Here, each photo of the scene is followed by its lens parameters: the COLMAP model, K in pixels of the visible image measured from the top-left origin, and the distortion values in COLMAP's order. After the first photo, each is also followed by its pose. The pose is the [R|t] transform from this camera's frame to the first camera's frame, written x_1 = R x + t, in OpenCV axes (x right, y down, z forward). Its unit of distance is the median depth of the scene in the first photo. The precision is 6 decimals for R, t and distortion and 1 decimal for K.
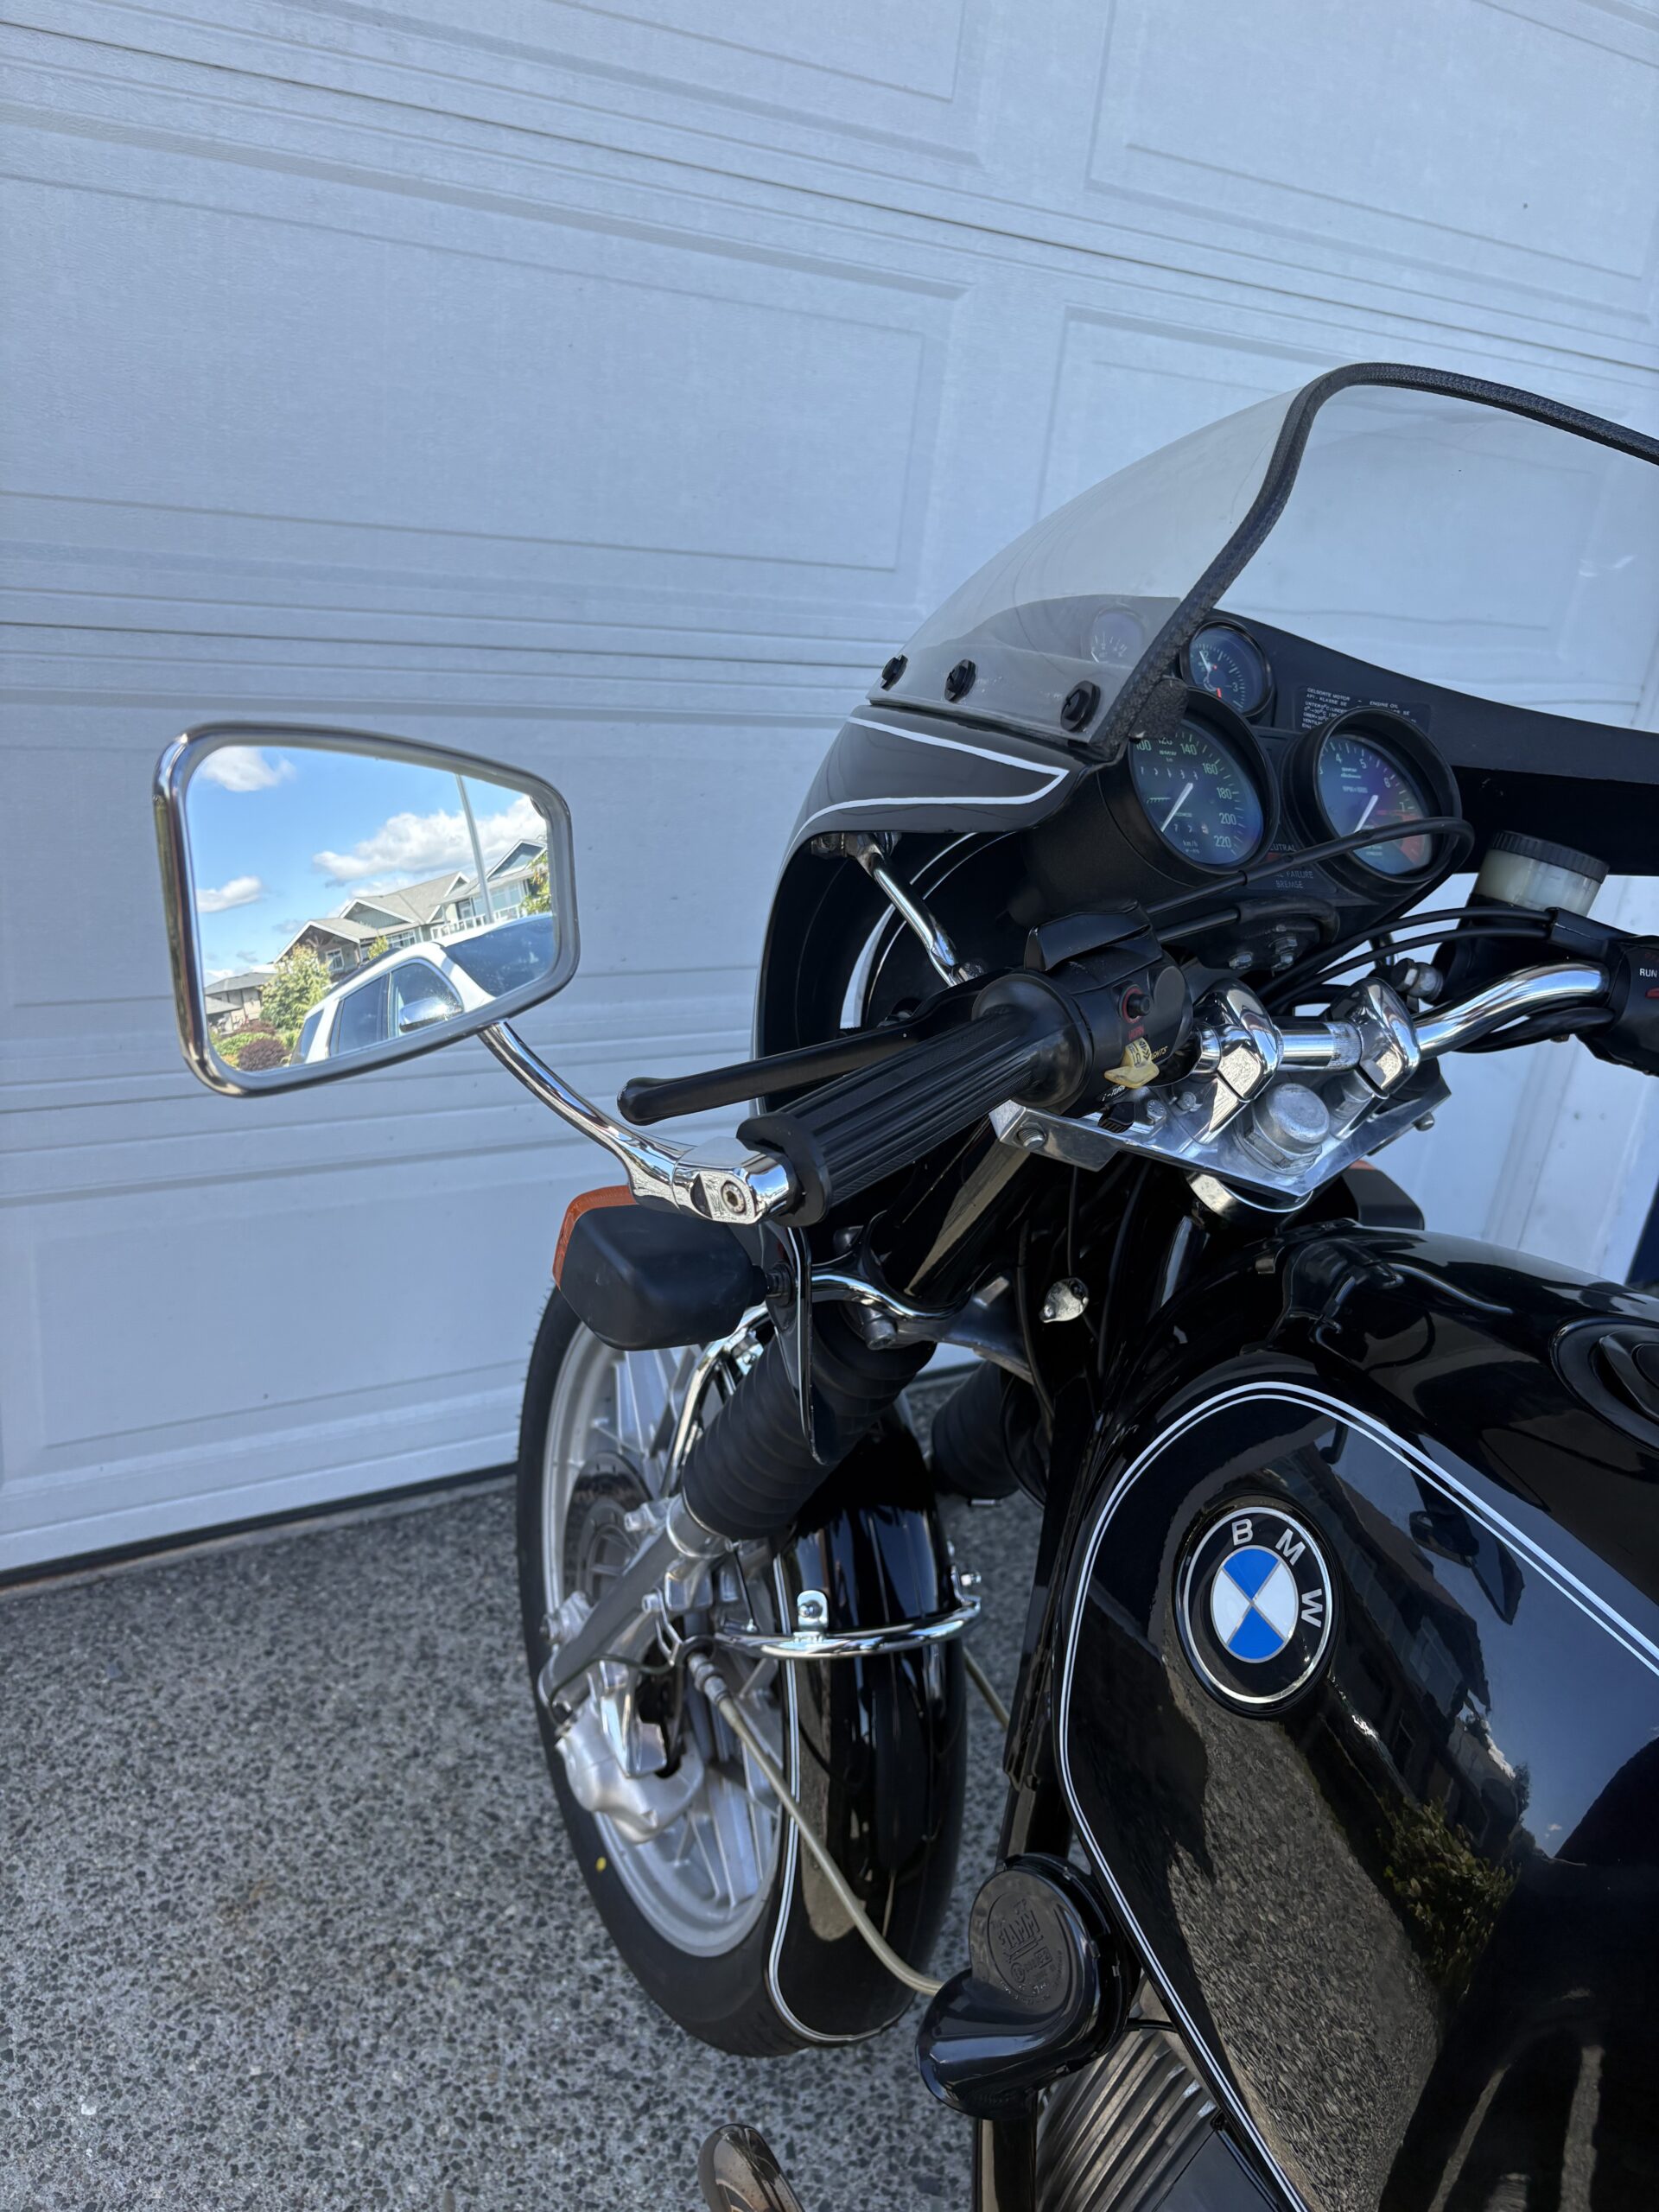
lens RADIAL K [[1680.7, 0, 837.8], [0, 1680.7, 1110.4], [0, 0, 1]] dist [0.041775, -0.051328]
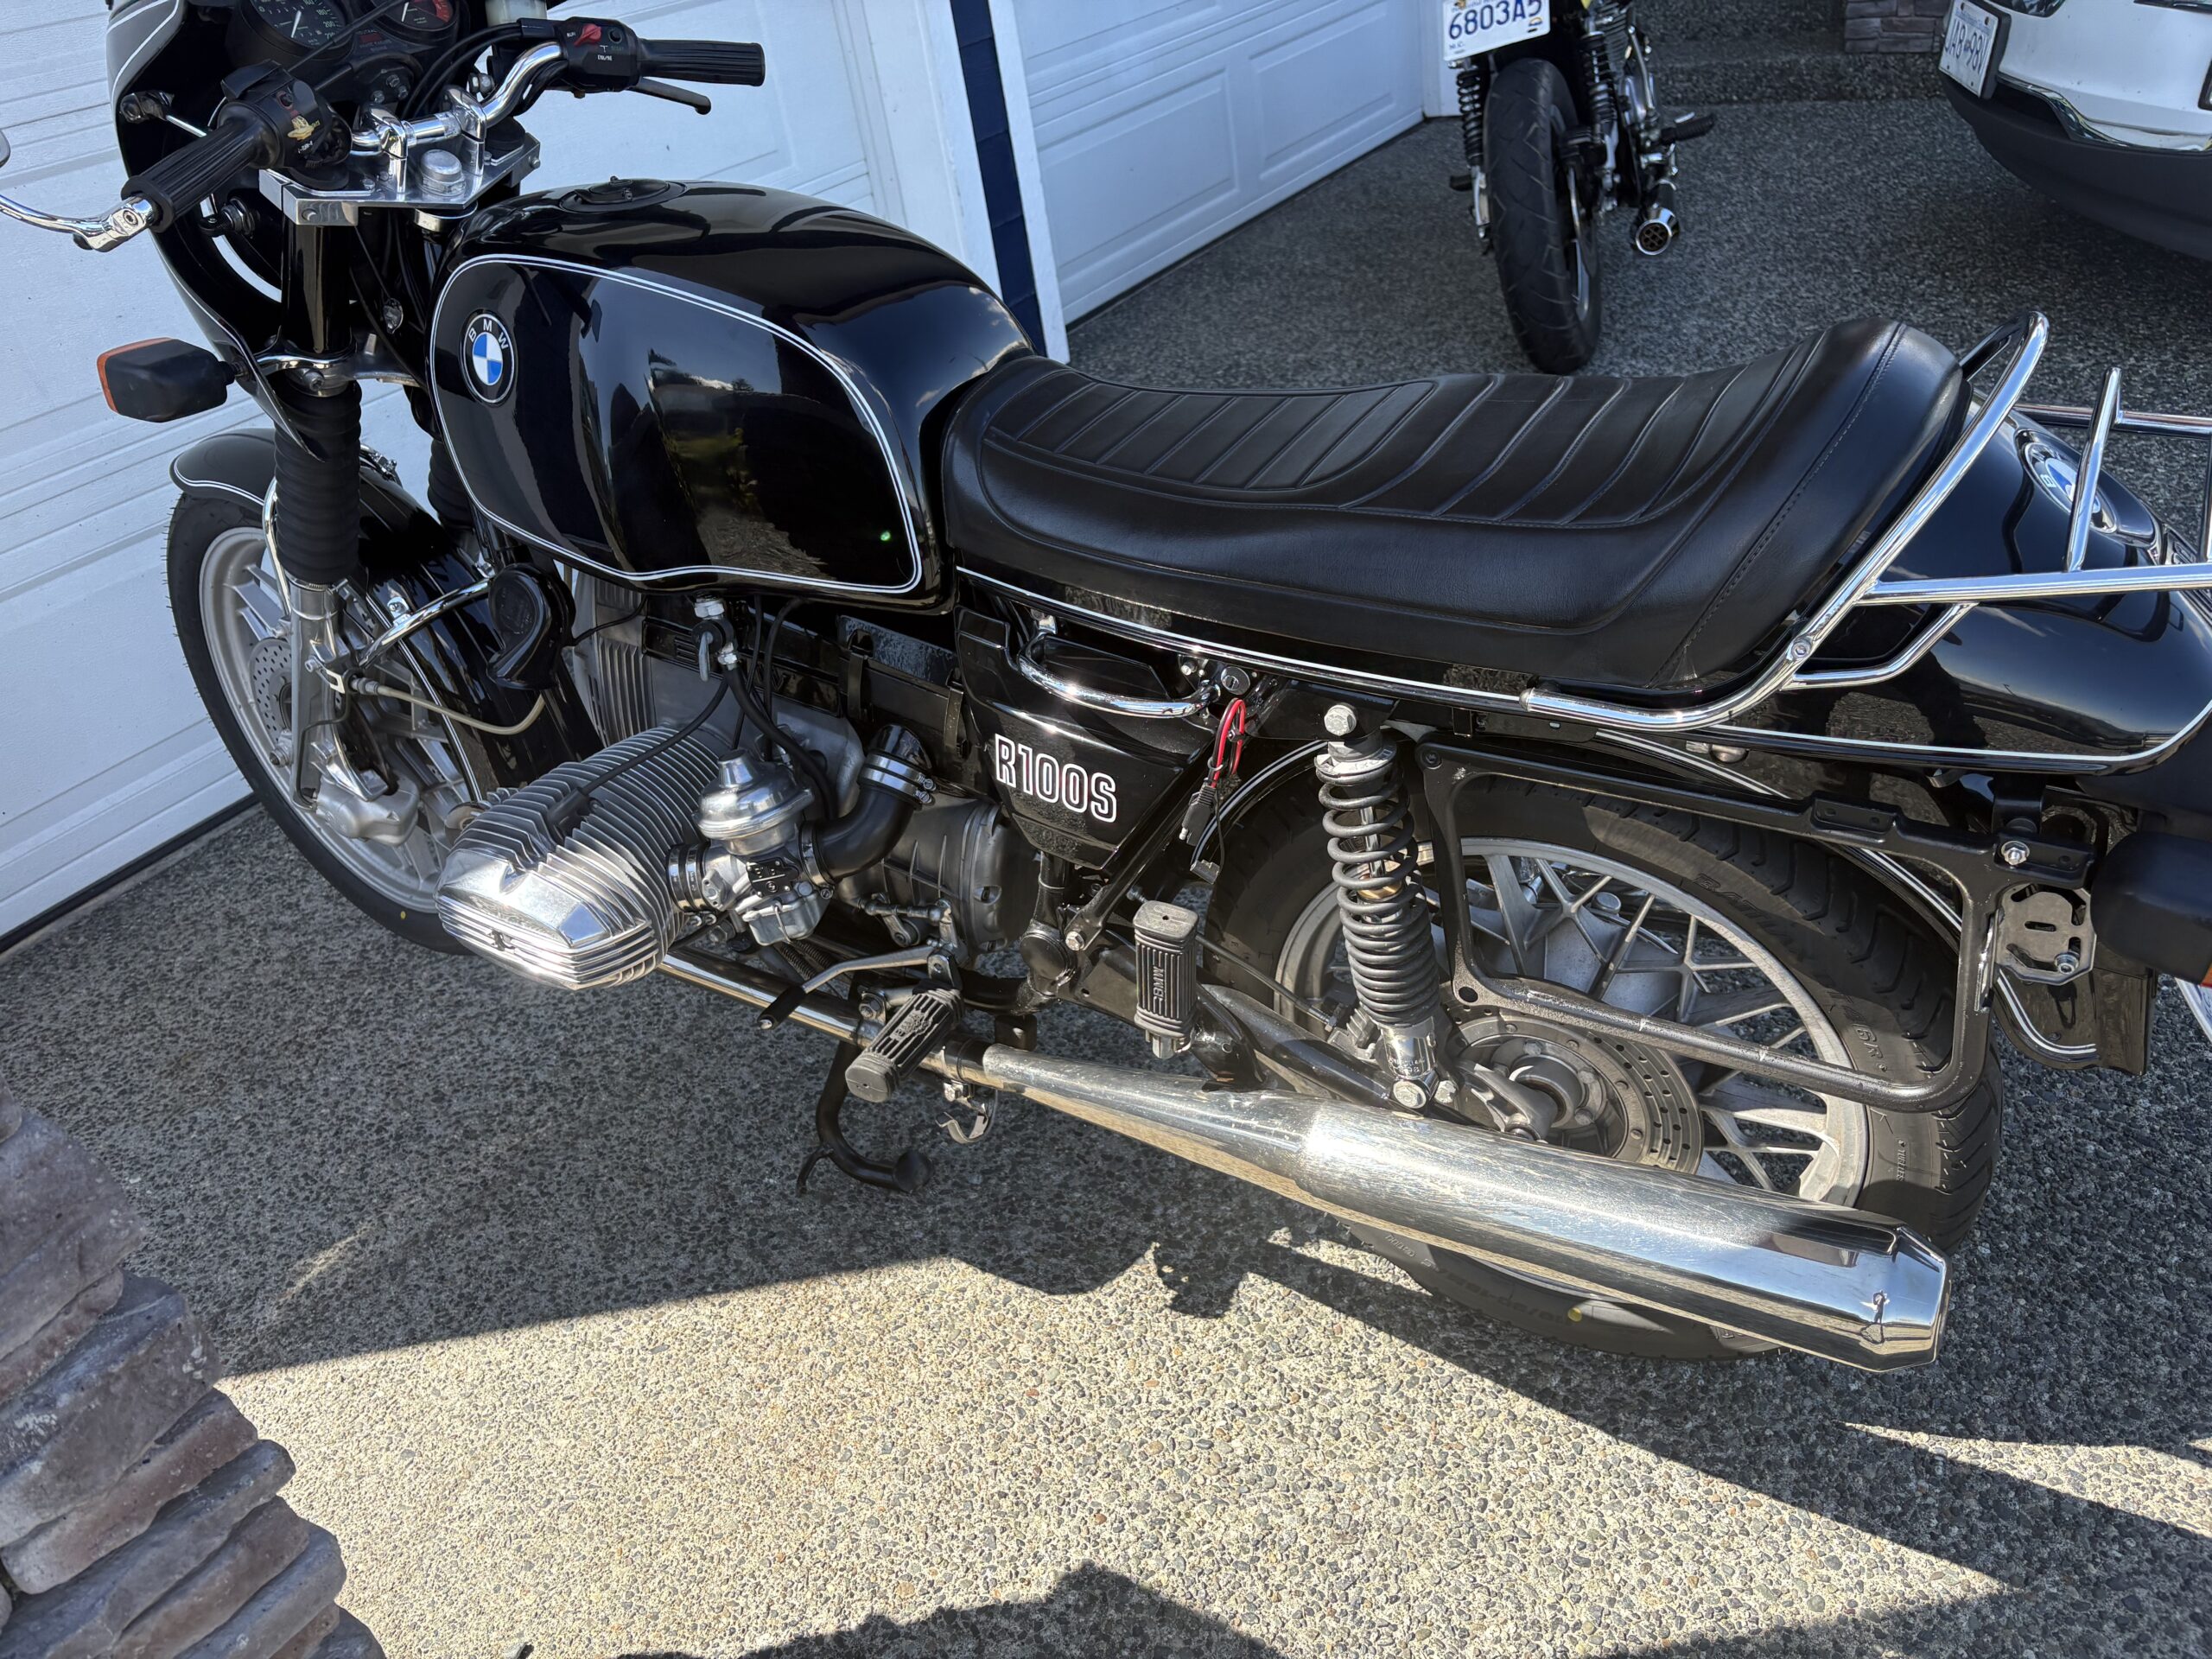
lens RADIAL K [[1680.7, 0, 1105.5], [0, 1680.7, 819.2], [0, 0, 1]] dist [0.041775, -0.051328]
pose [[0.852051, -0.451129, 0.265501, 0.033027], [0.397419, 0.887617, 0.232797, 0.285965], [-0.340685, -0.092840, 0.935582, -0.642510]]
